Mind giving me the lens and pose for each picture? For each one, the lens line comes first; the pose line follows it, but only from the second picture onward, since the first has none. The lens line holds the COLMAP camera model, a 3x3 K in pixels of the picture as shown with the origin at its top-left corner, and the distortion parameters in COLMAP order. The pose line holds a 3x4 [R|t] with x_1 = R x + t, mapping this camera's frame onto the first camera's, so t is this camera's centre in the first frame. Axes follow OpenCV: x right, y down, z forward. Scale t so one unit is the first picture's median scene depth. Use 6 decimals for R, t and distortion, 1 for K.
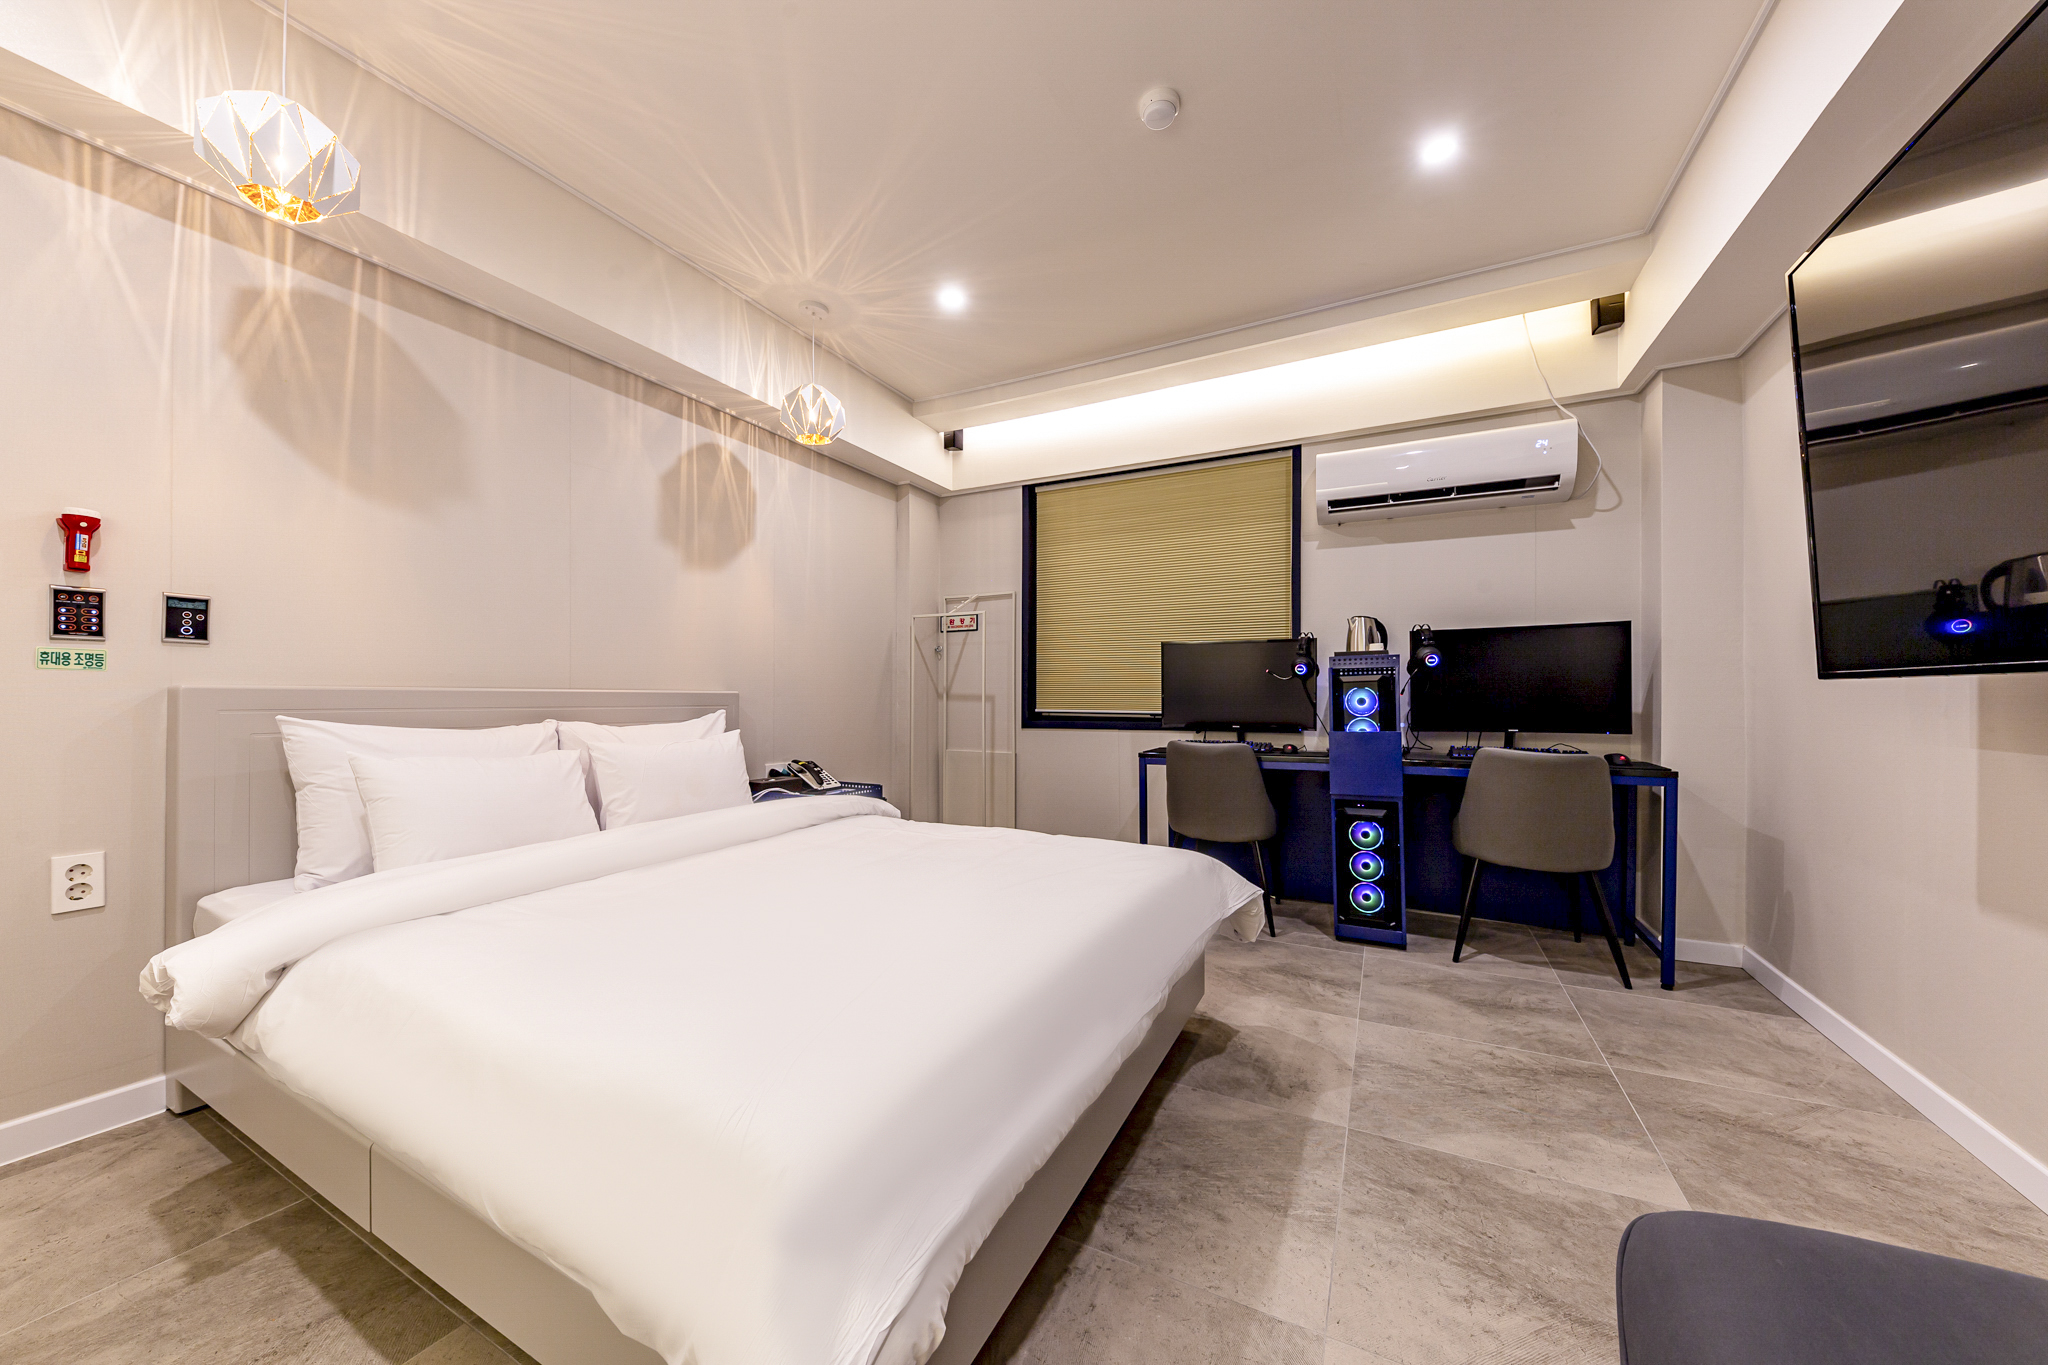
lens RADIAL K [[703.5, 0, 1023.9], [0, 703.5, 691.3], [0, 0, 1]] dist [0.015260, -0.007571]
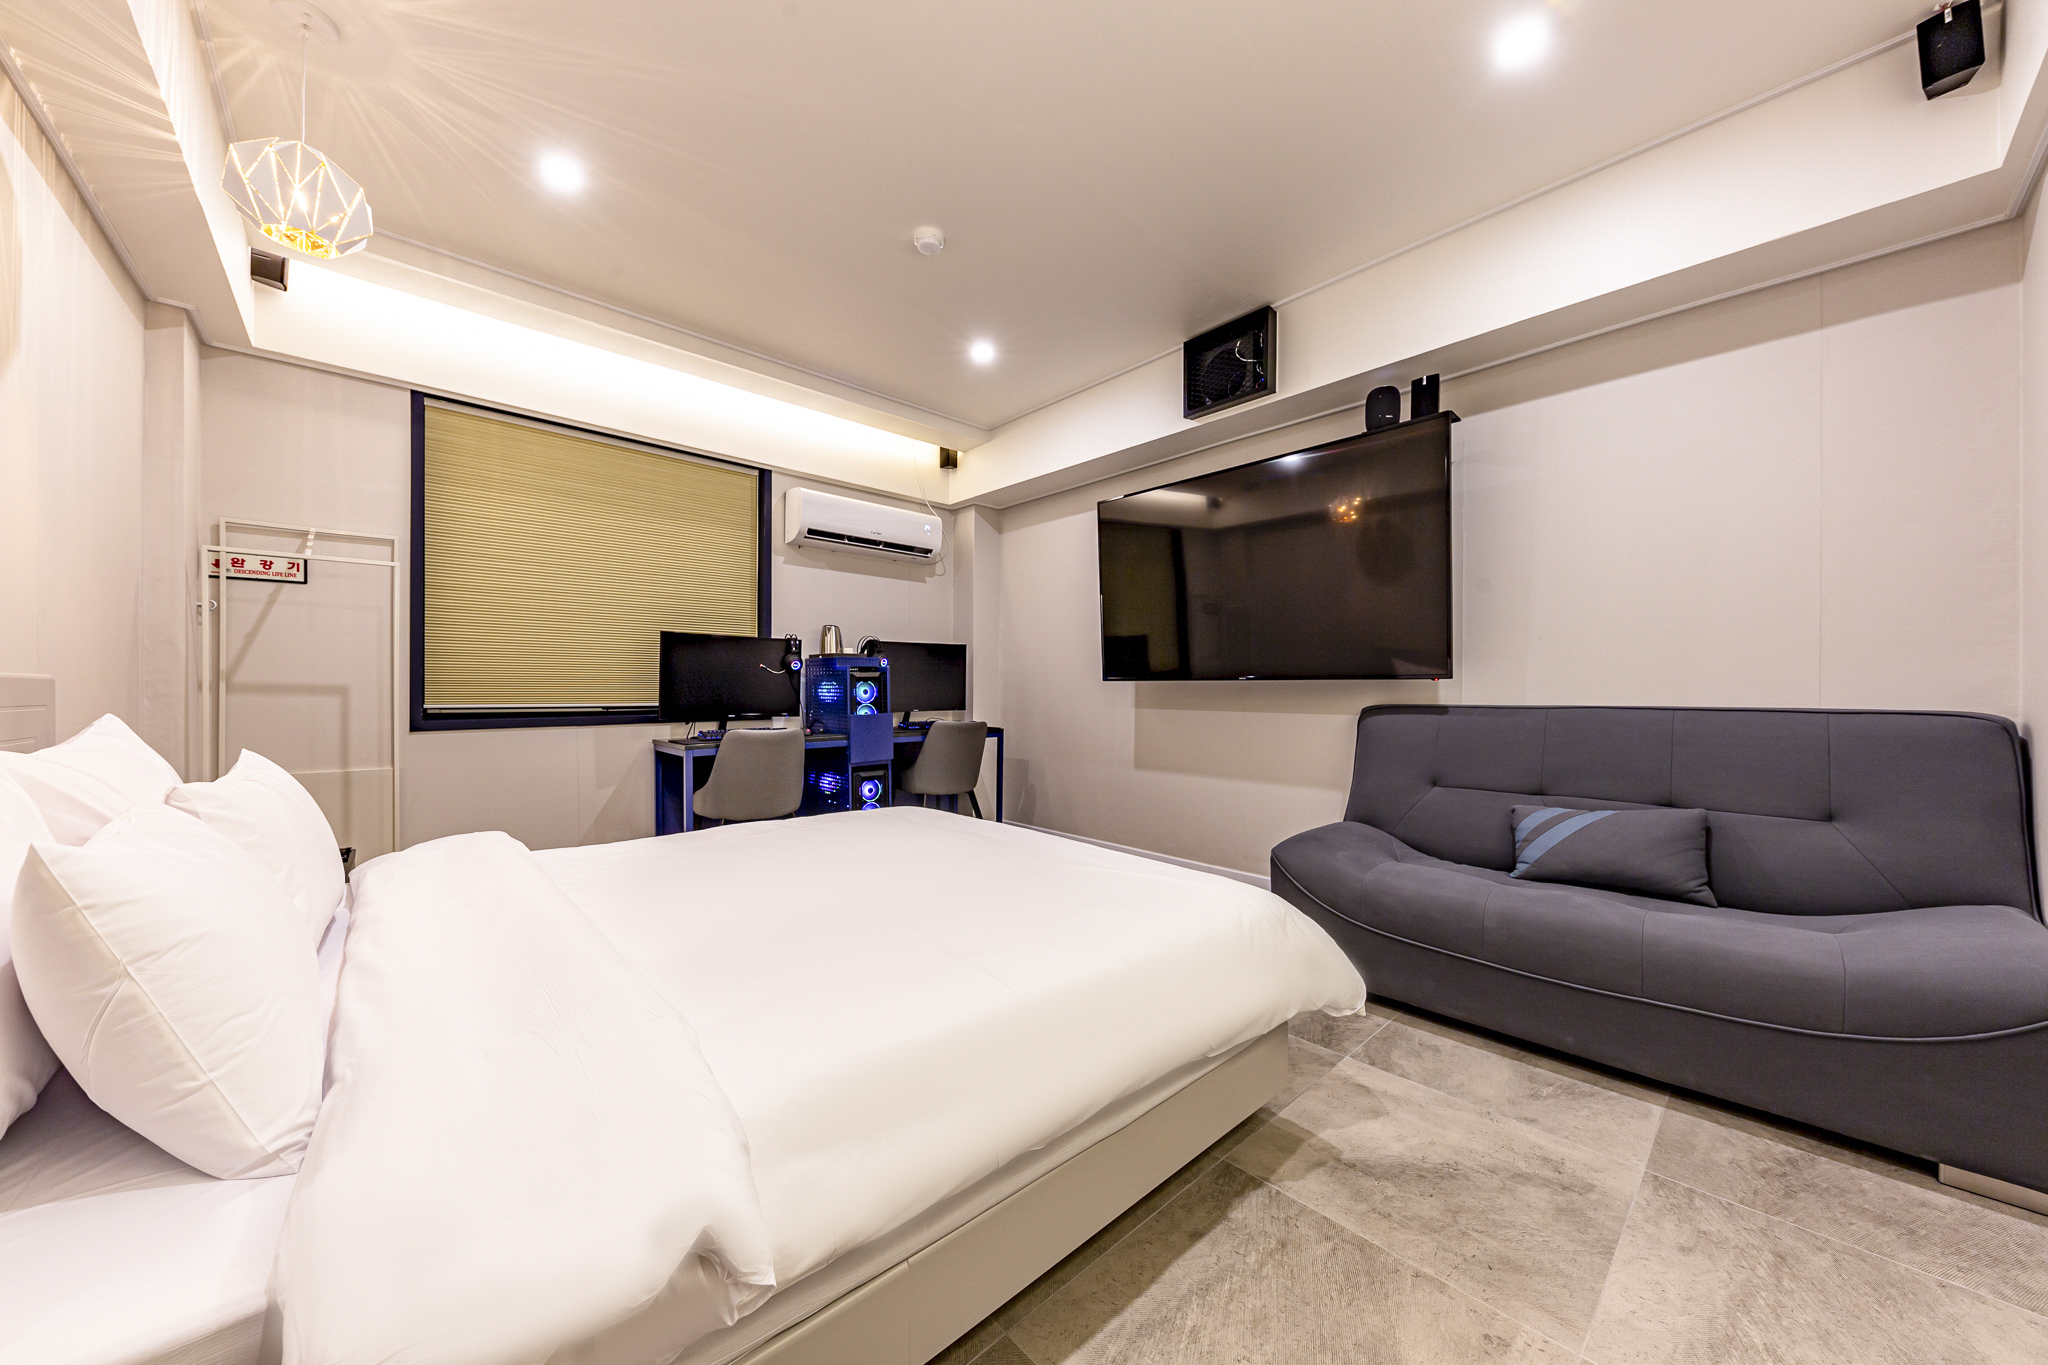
lens RADIAL K [[703.5, 0, 1023.9], [0, 703.5, 691.3], [0, 0, 1]] dist [0.015260, -0.007571]
pose [[0.347242, -0.002753, 0.937772, -0.688899], [-0.007350, 0.999957, 0.005658, 0.003560], [-0.937747, -0.008857, 0.347207, 0.260427]]
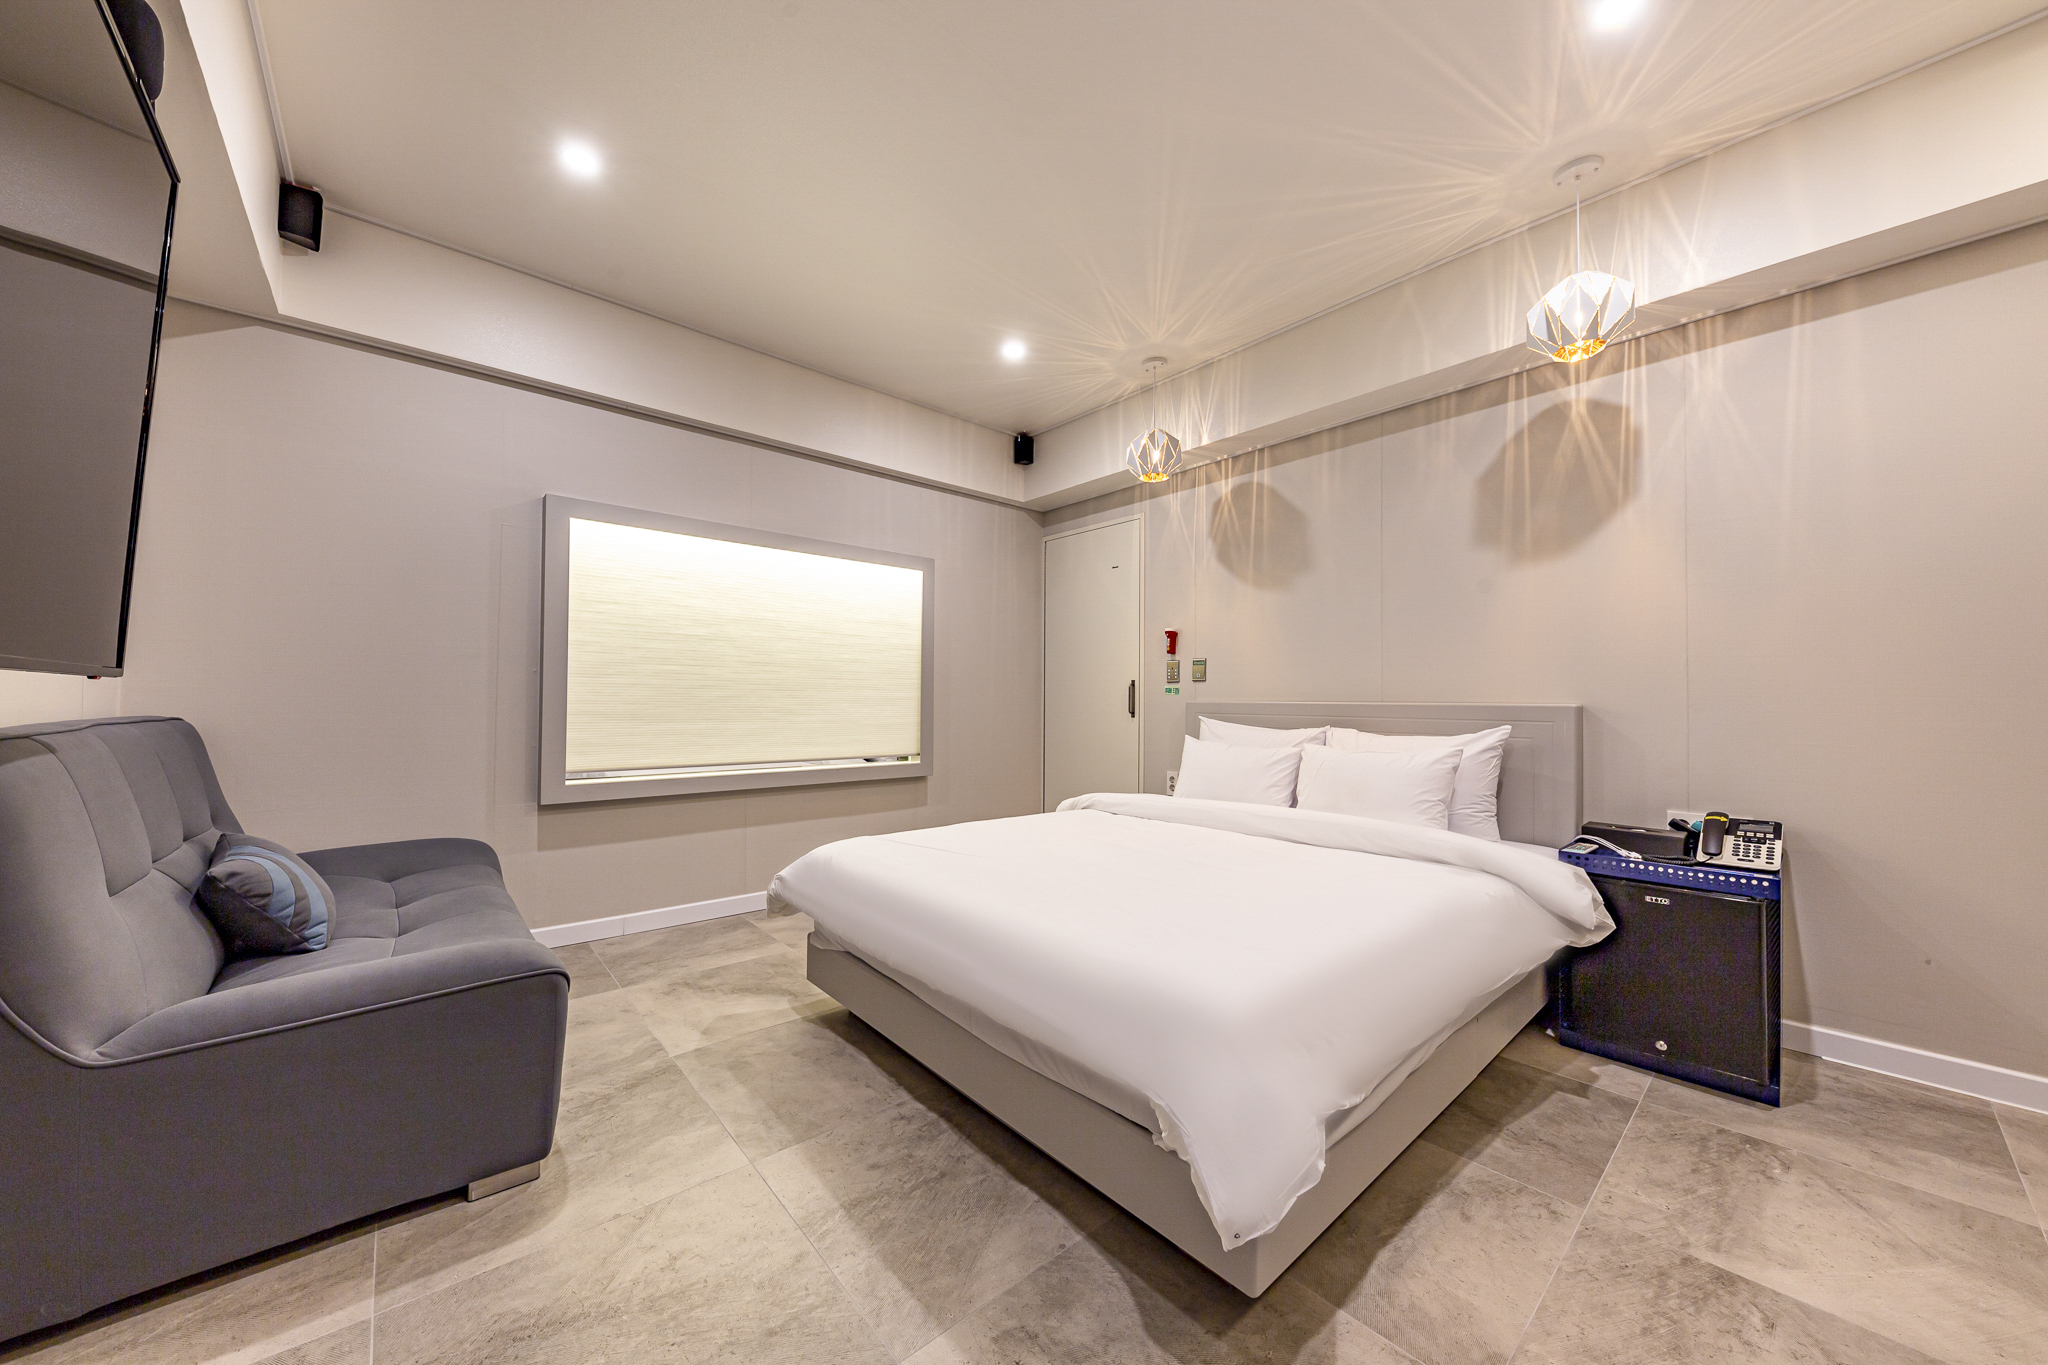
lens RADIAL K [[703.5, 0, 1023.9], [0, 703.5, 691.3], [0, 0, 1]] dist [0.015260, -0.007571]
pose [[-0.361011, -0.020330, -0.932340, 0.612660], [-0.003938, 0.999787, -0.020276, 0.004779], [0.932553, -0.003648, -0.361014, 0.794339]]
